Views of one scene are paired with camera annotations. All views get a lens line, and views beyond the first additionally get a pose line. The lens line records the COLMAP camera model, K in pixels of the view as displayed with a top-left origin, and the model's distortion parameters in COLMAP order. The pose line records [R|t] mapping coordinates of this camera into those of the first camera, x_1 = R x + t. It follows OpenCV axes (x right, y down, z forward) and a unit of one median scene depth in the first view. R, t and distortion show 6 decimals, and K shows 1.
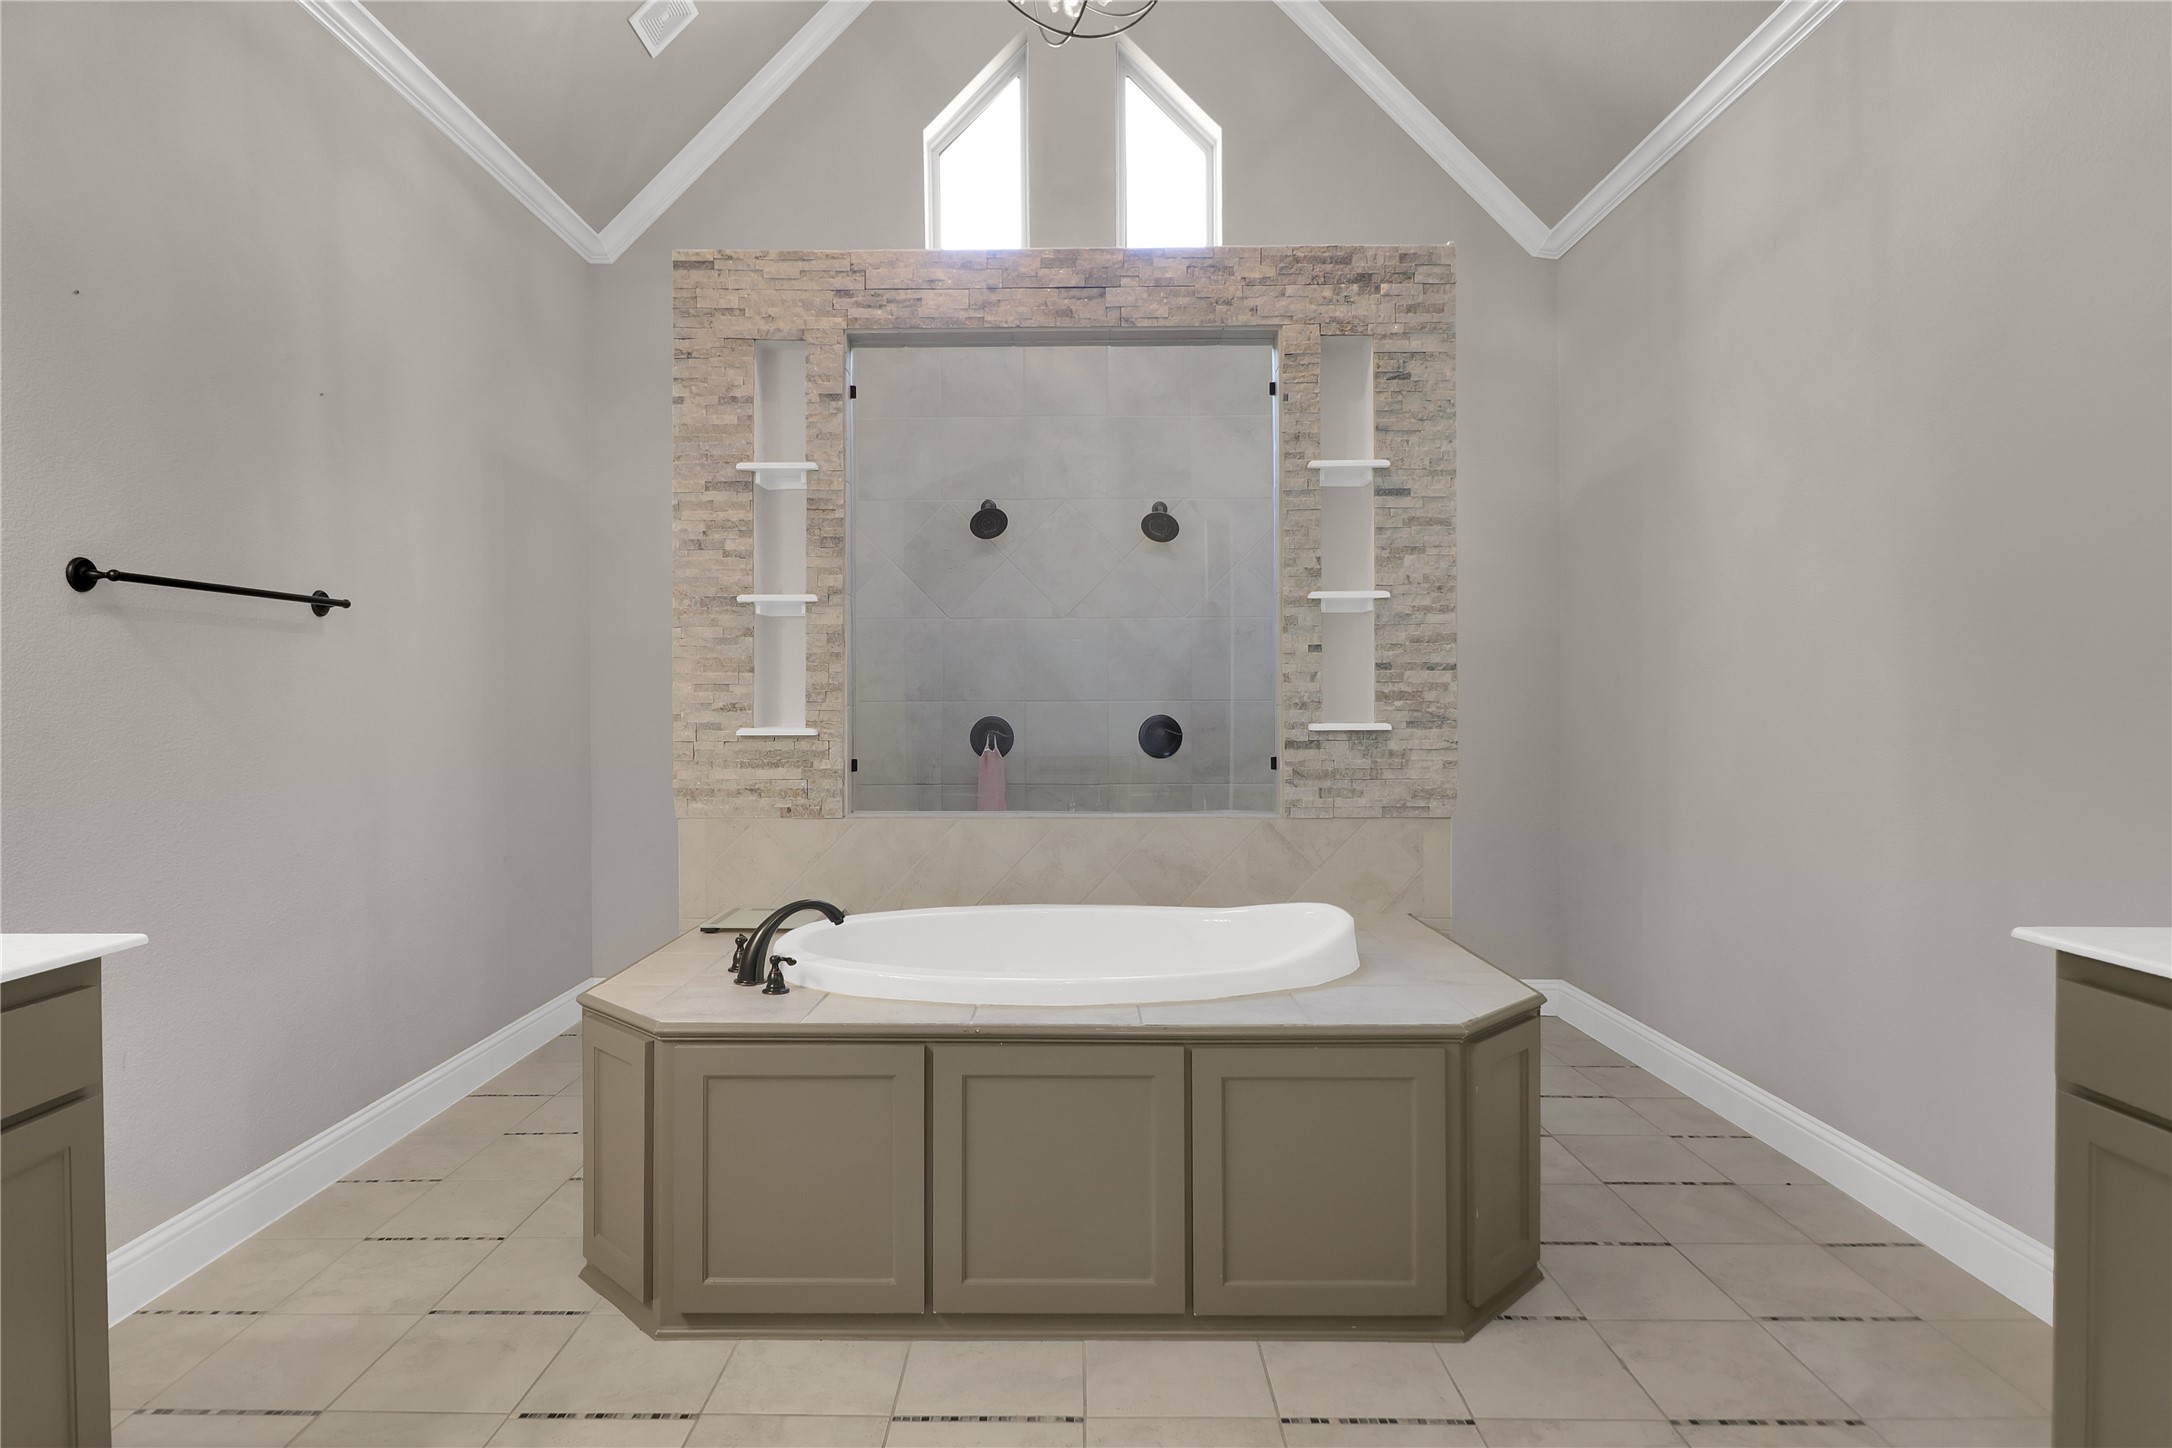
lens RADIAL K [[1180.6, 0, 1083.9], [0, 1180.6, 721.8], [0, 0, 1]] dist [-0.017611, -0.008922]
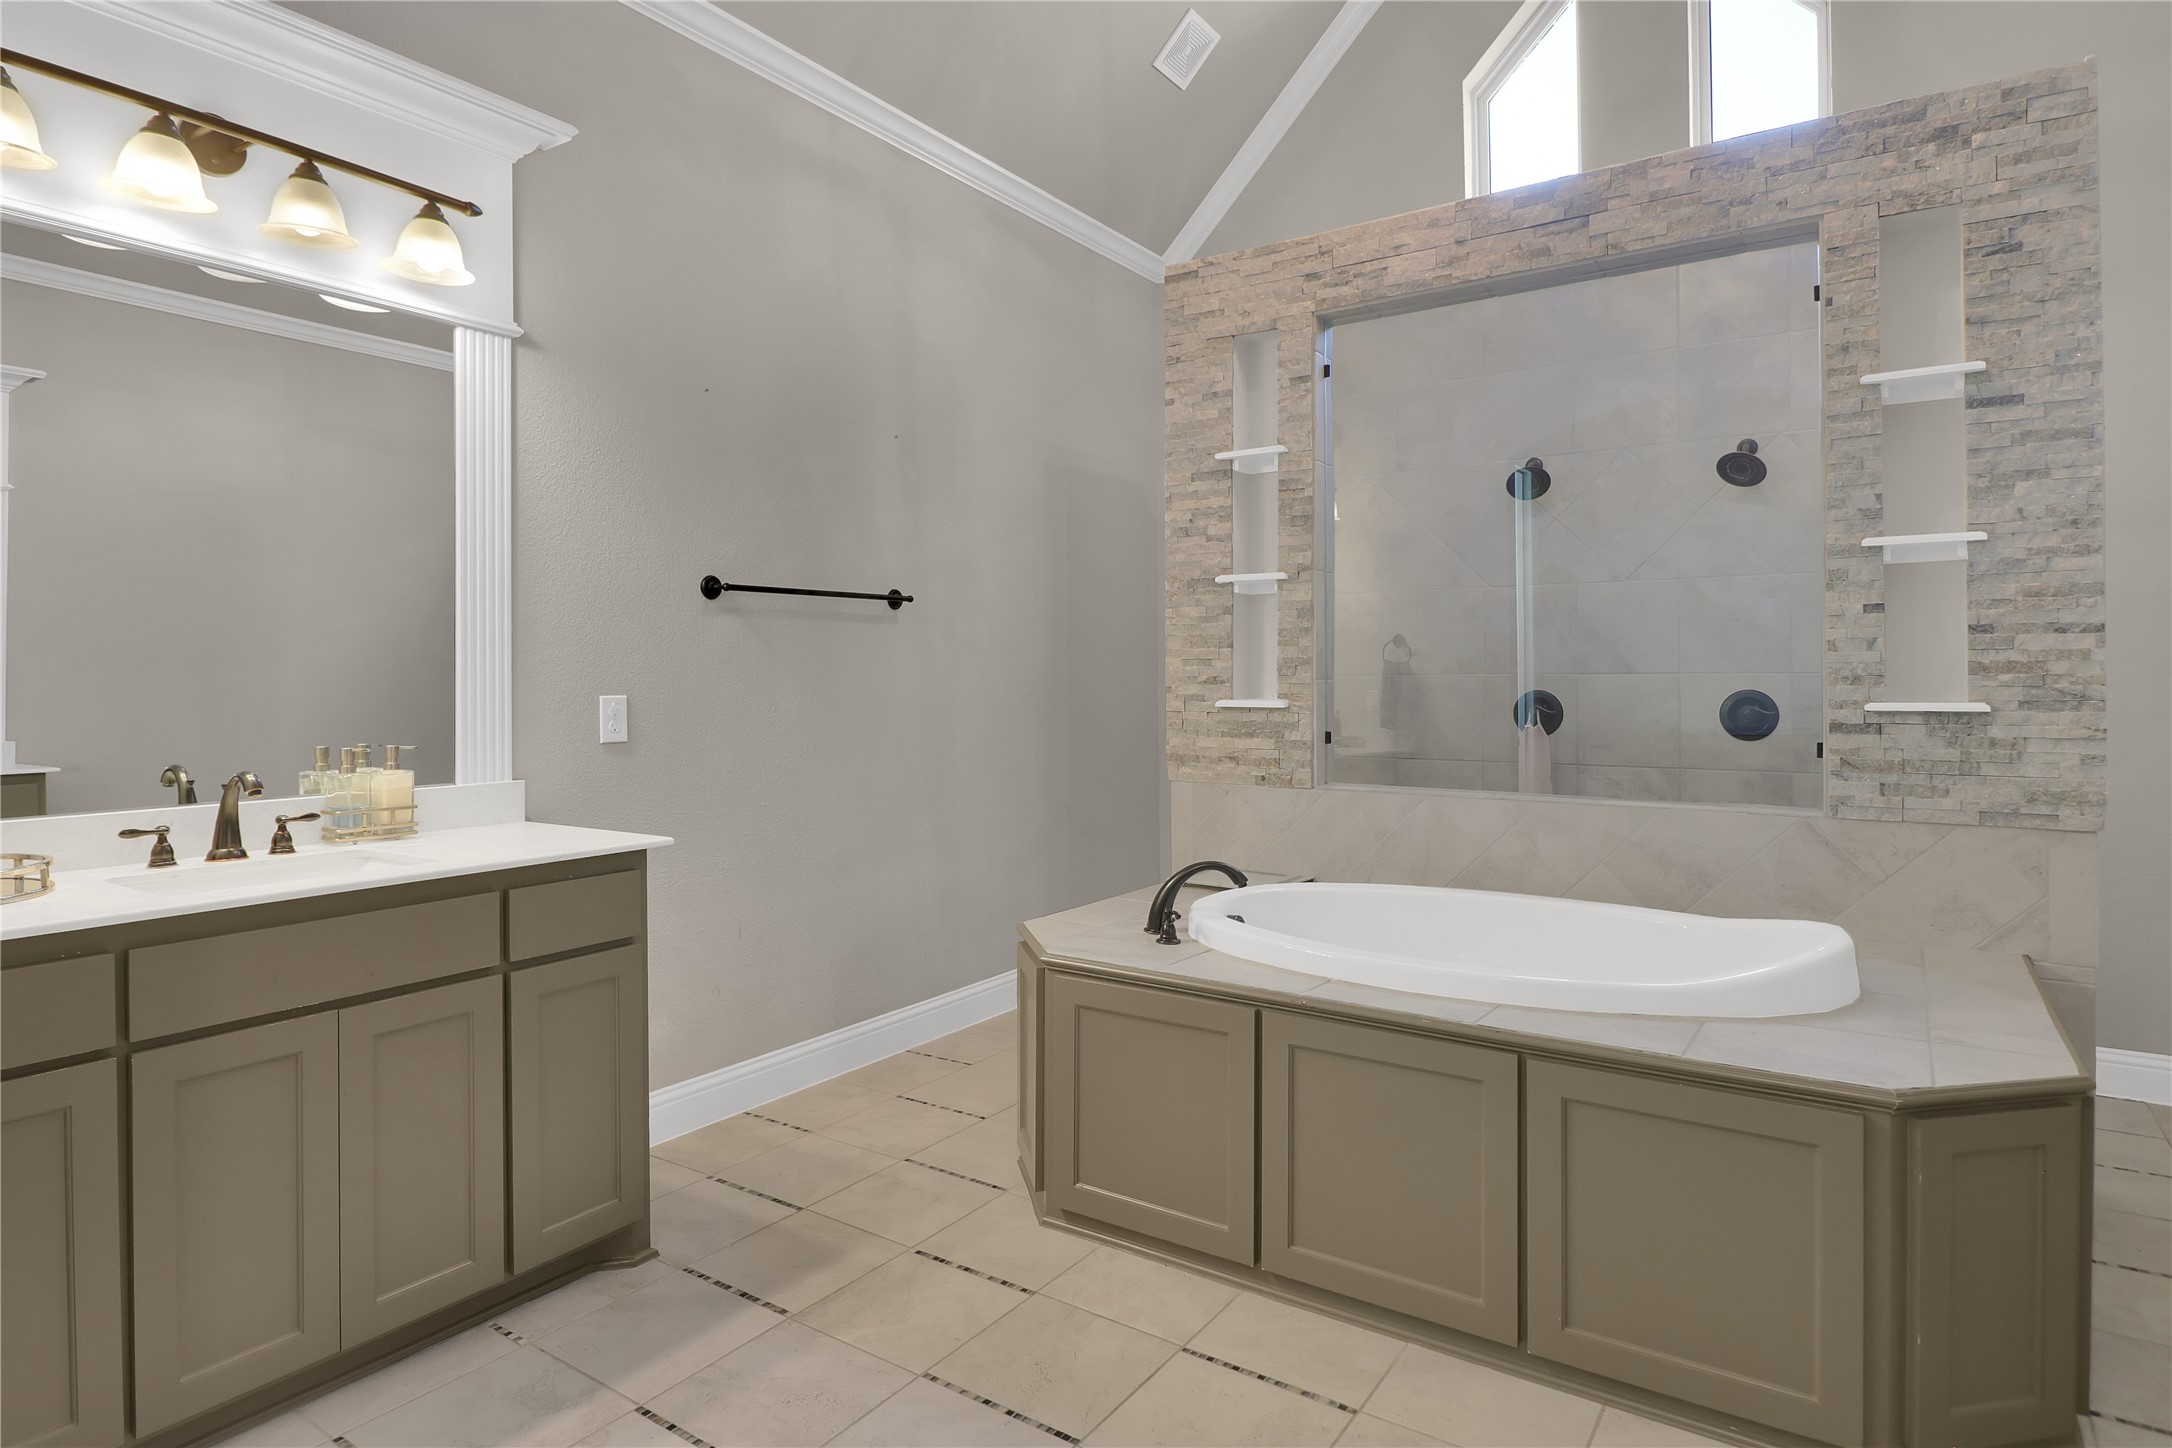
lens RADIAL K [[1180.6, 0, 1061.8], [0, 1180.6, 694.8], [0, 0, 1]] dist [-0.017611, -0.008922]
pose [[0.818482, 0.009062, -0.574461, 0.206400], [-0.008233, 0.999958, 0.004044, -0.002313], [0.574474, 0.001420, 0.818522, 0.035671]]
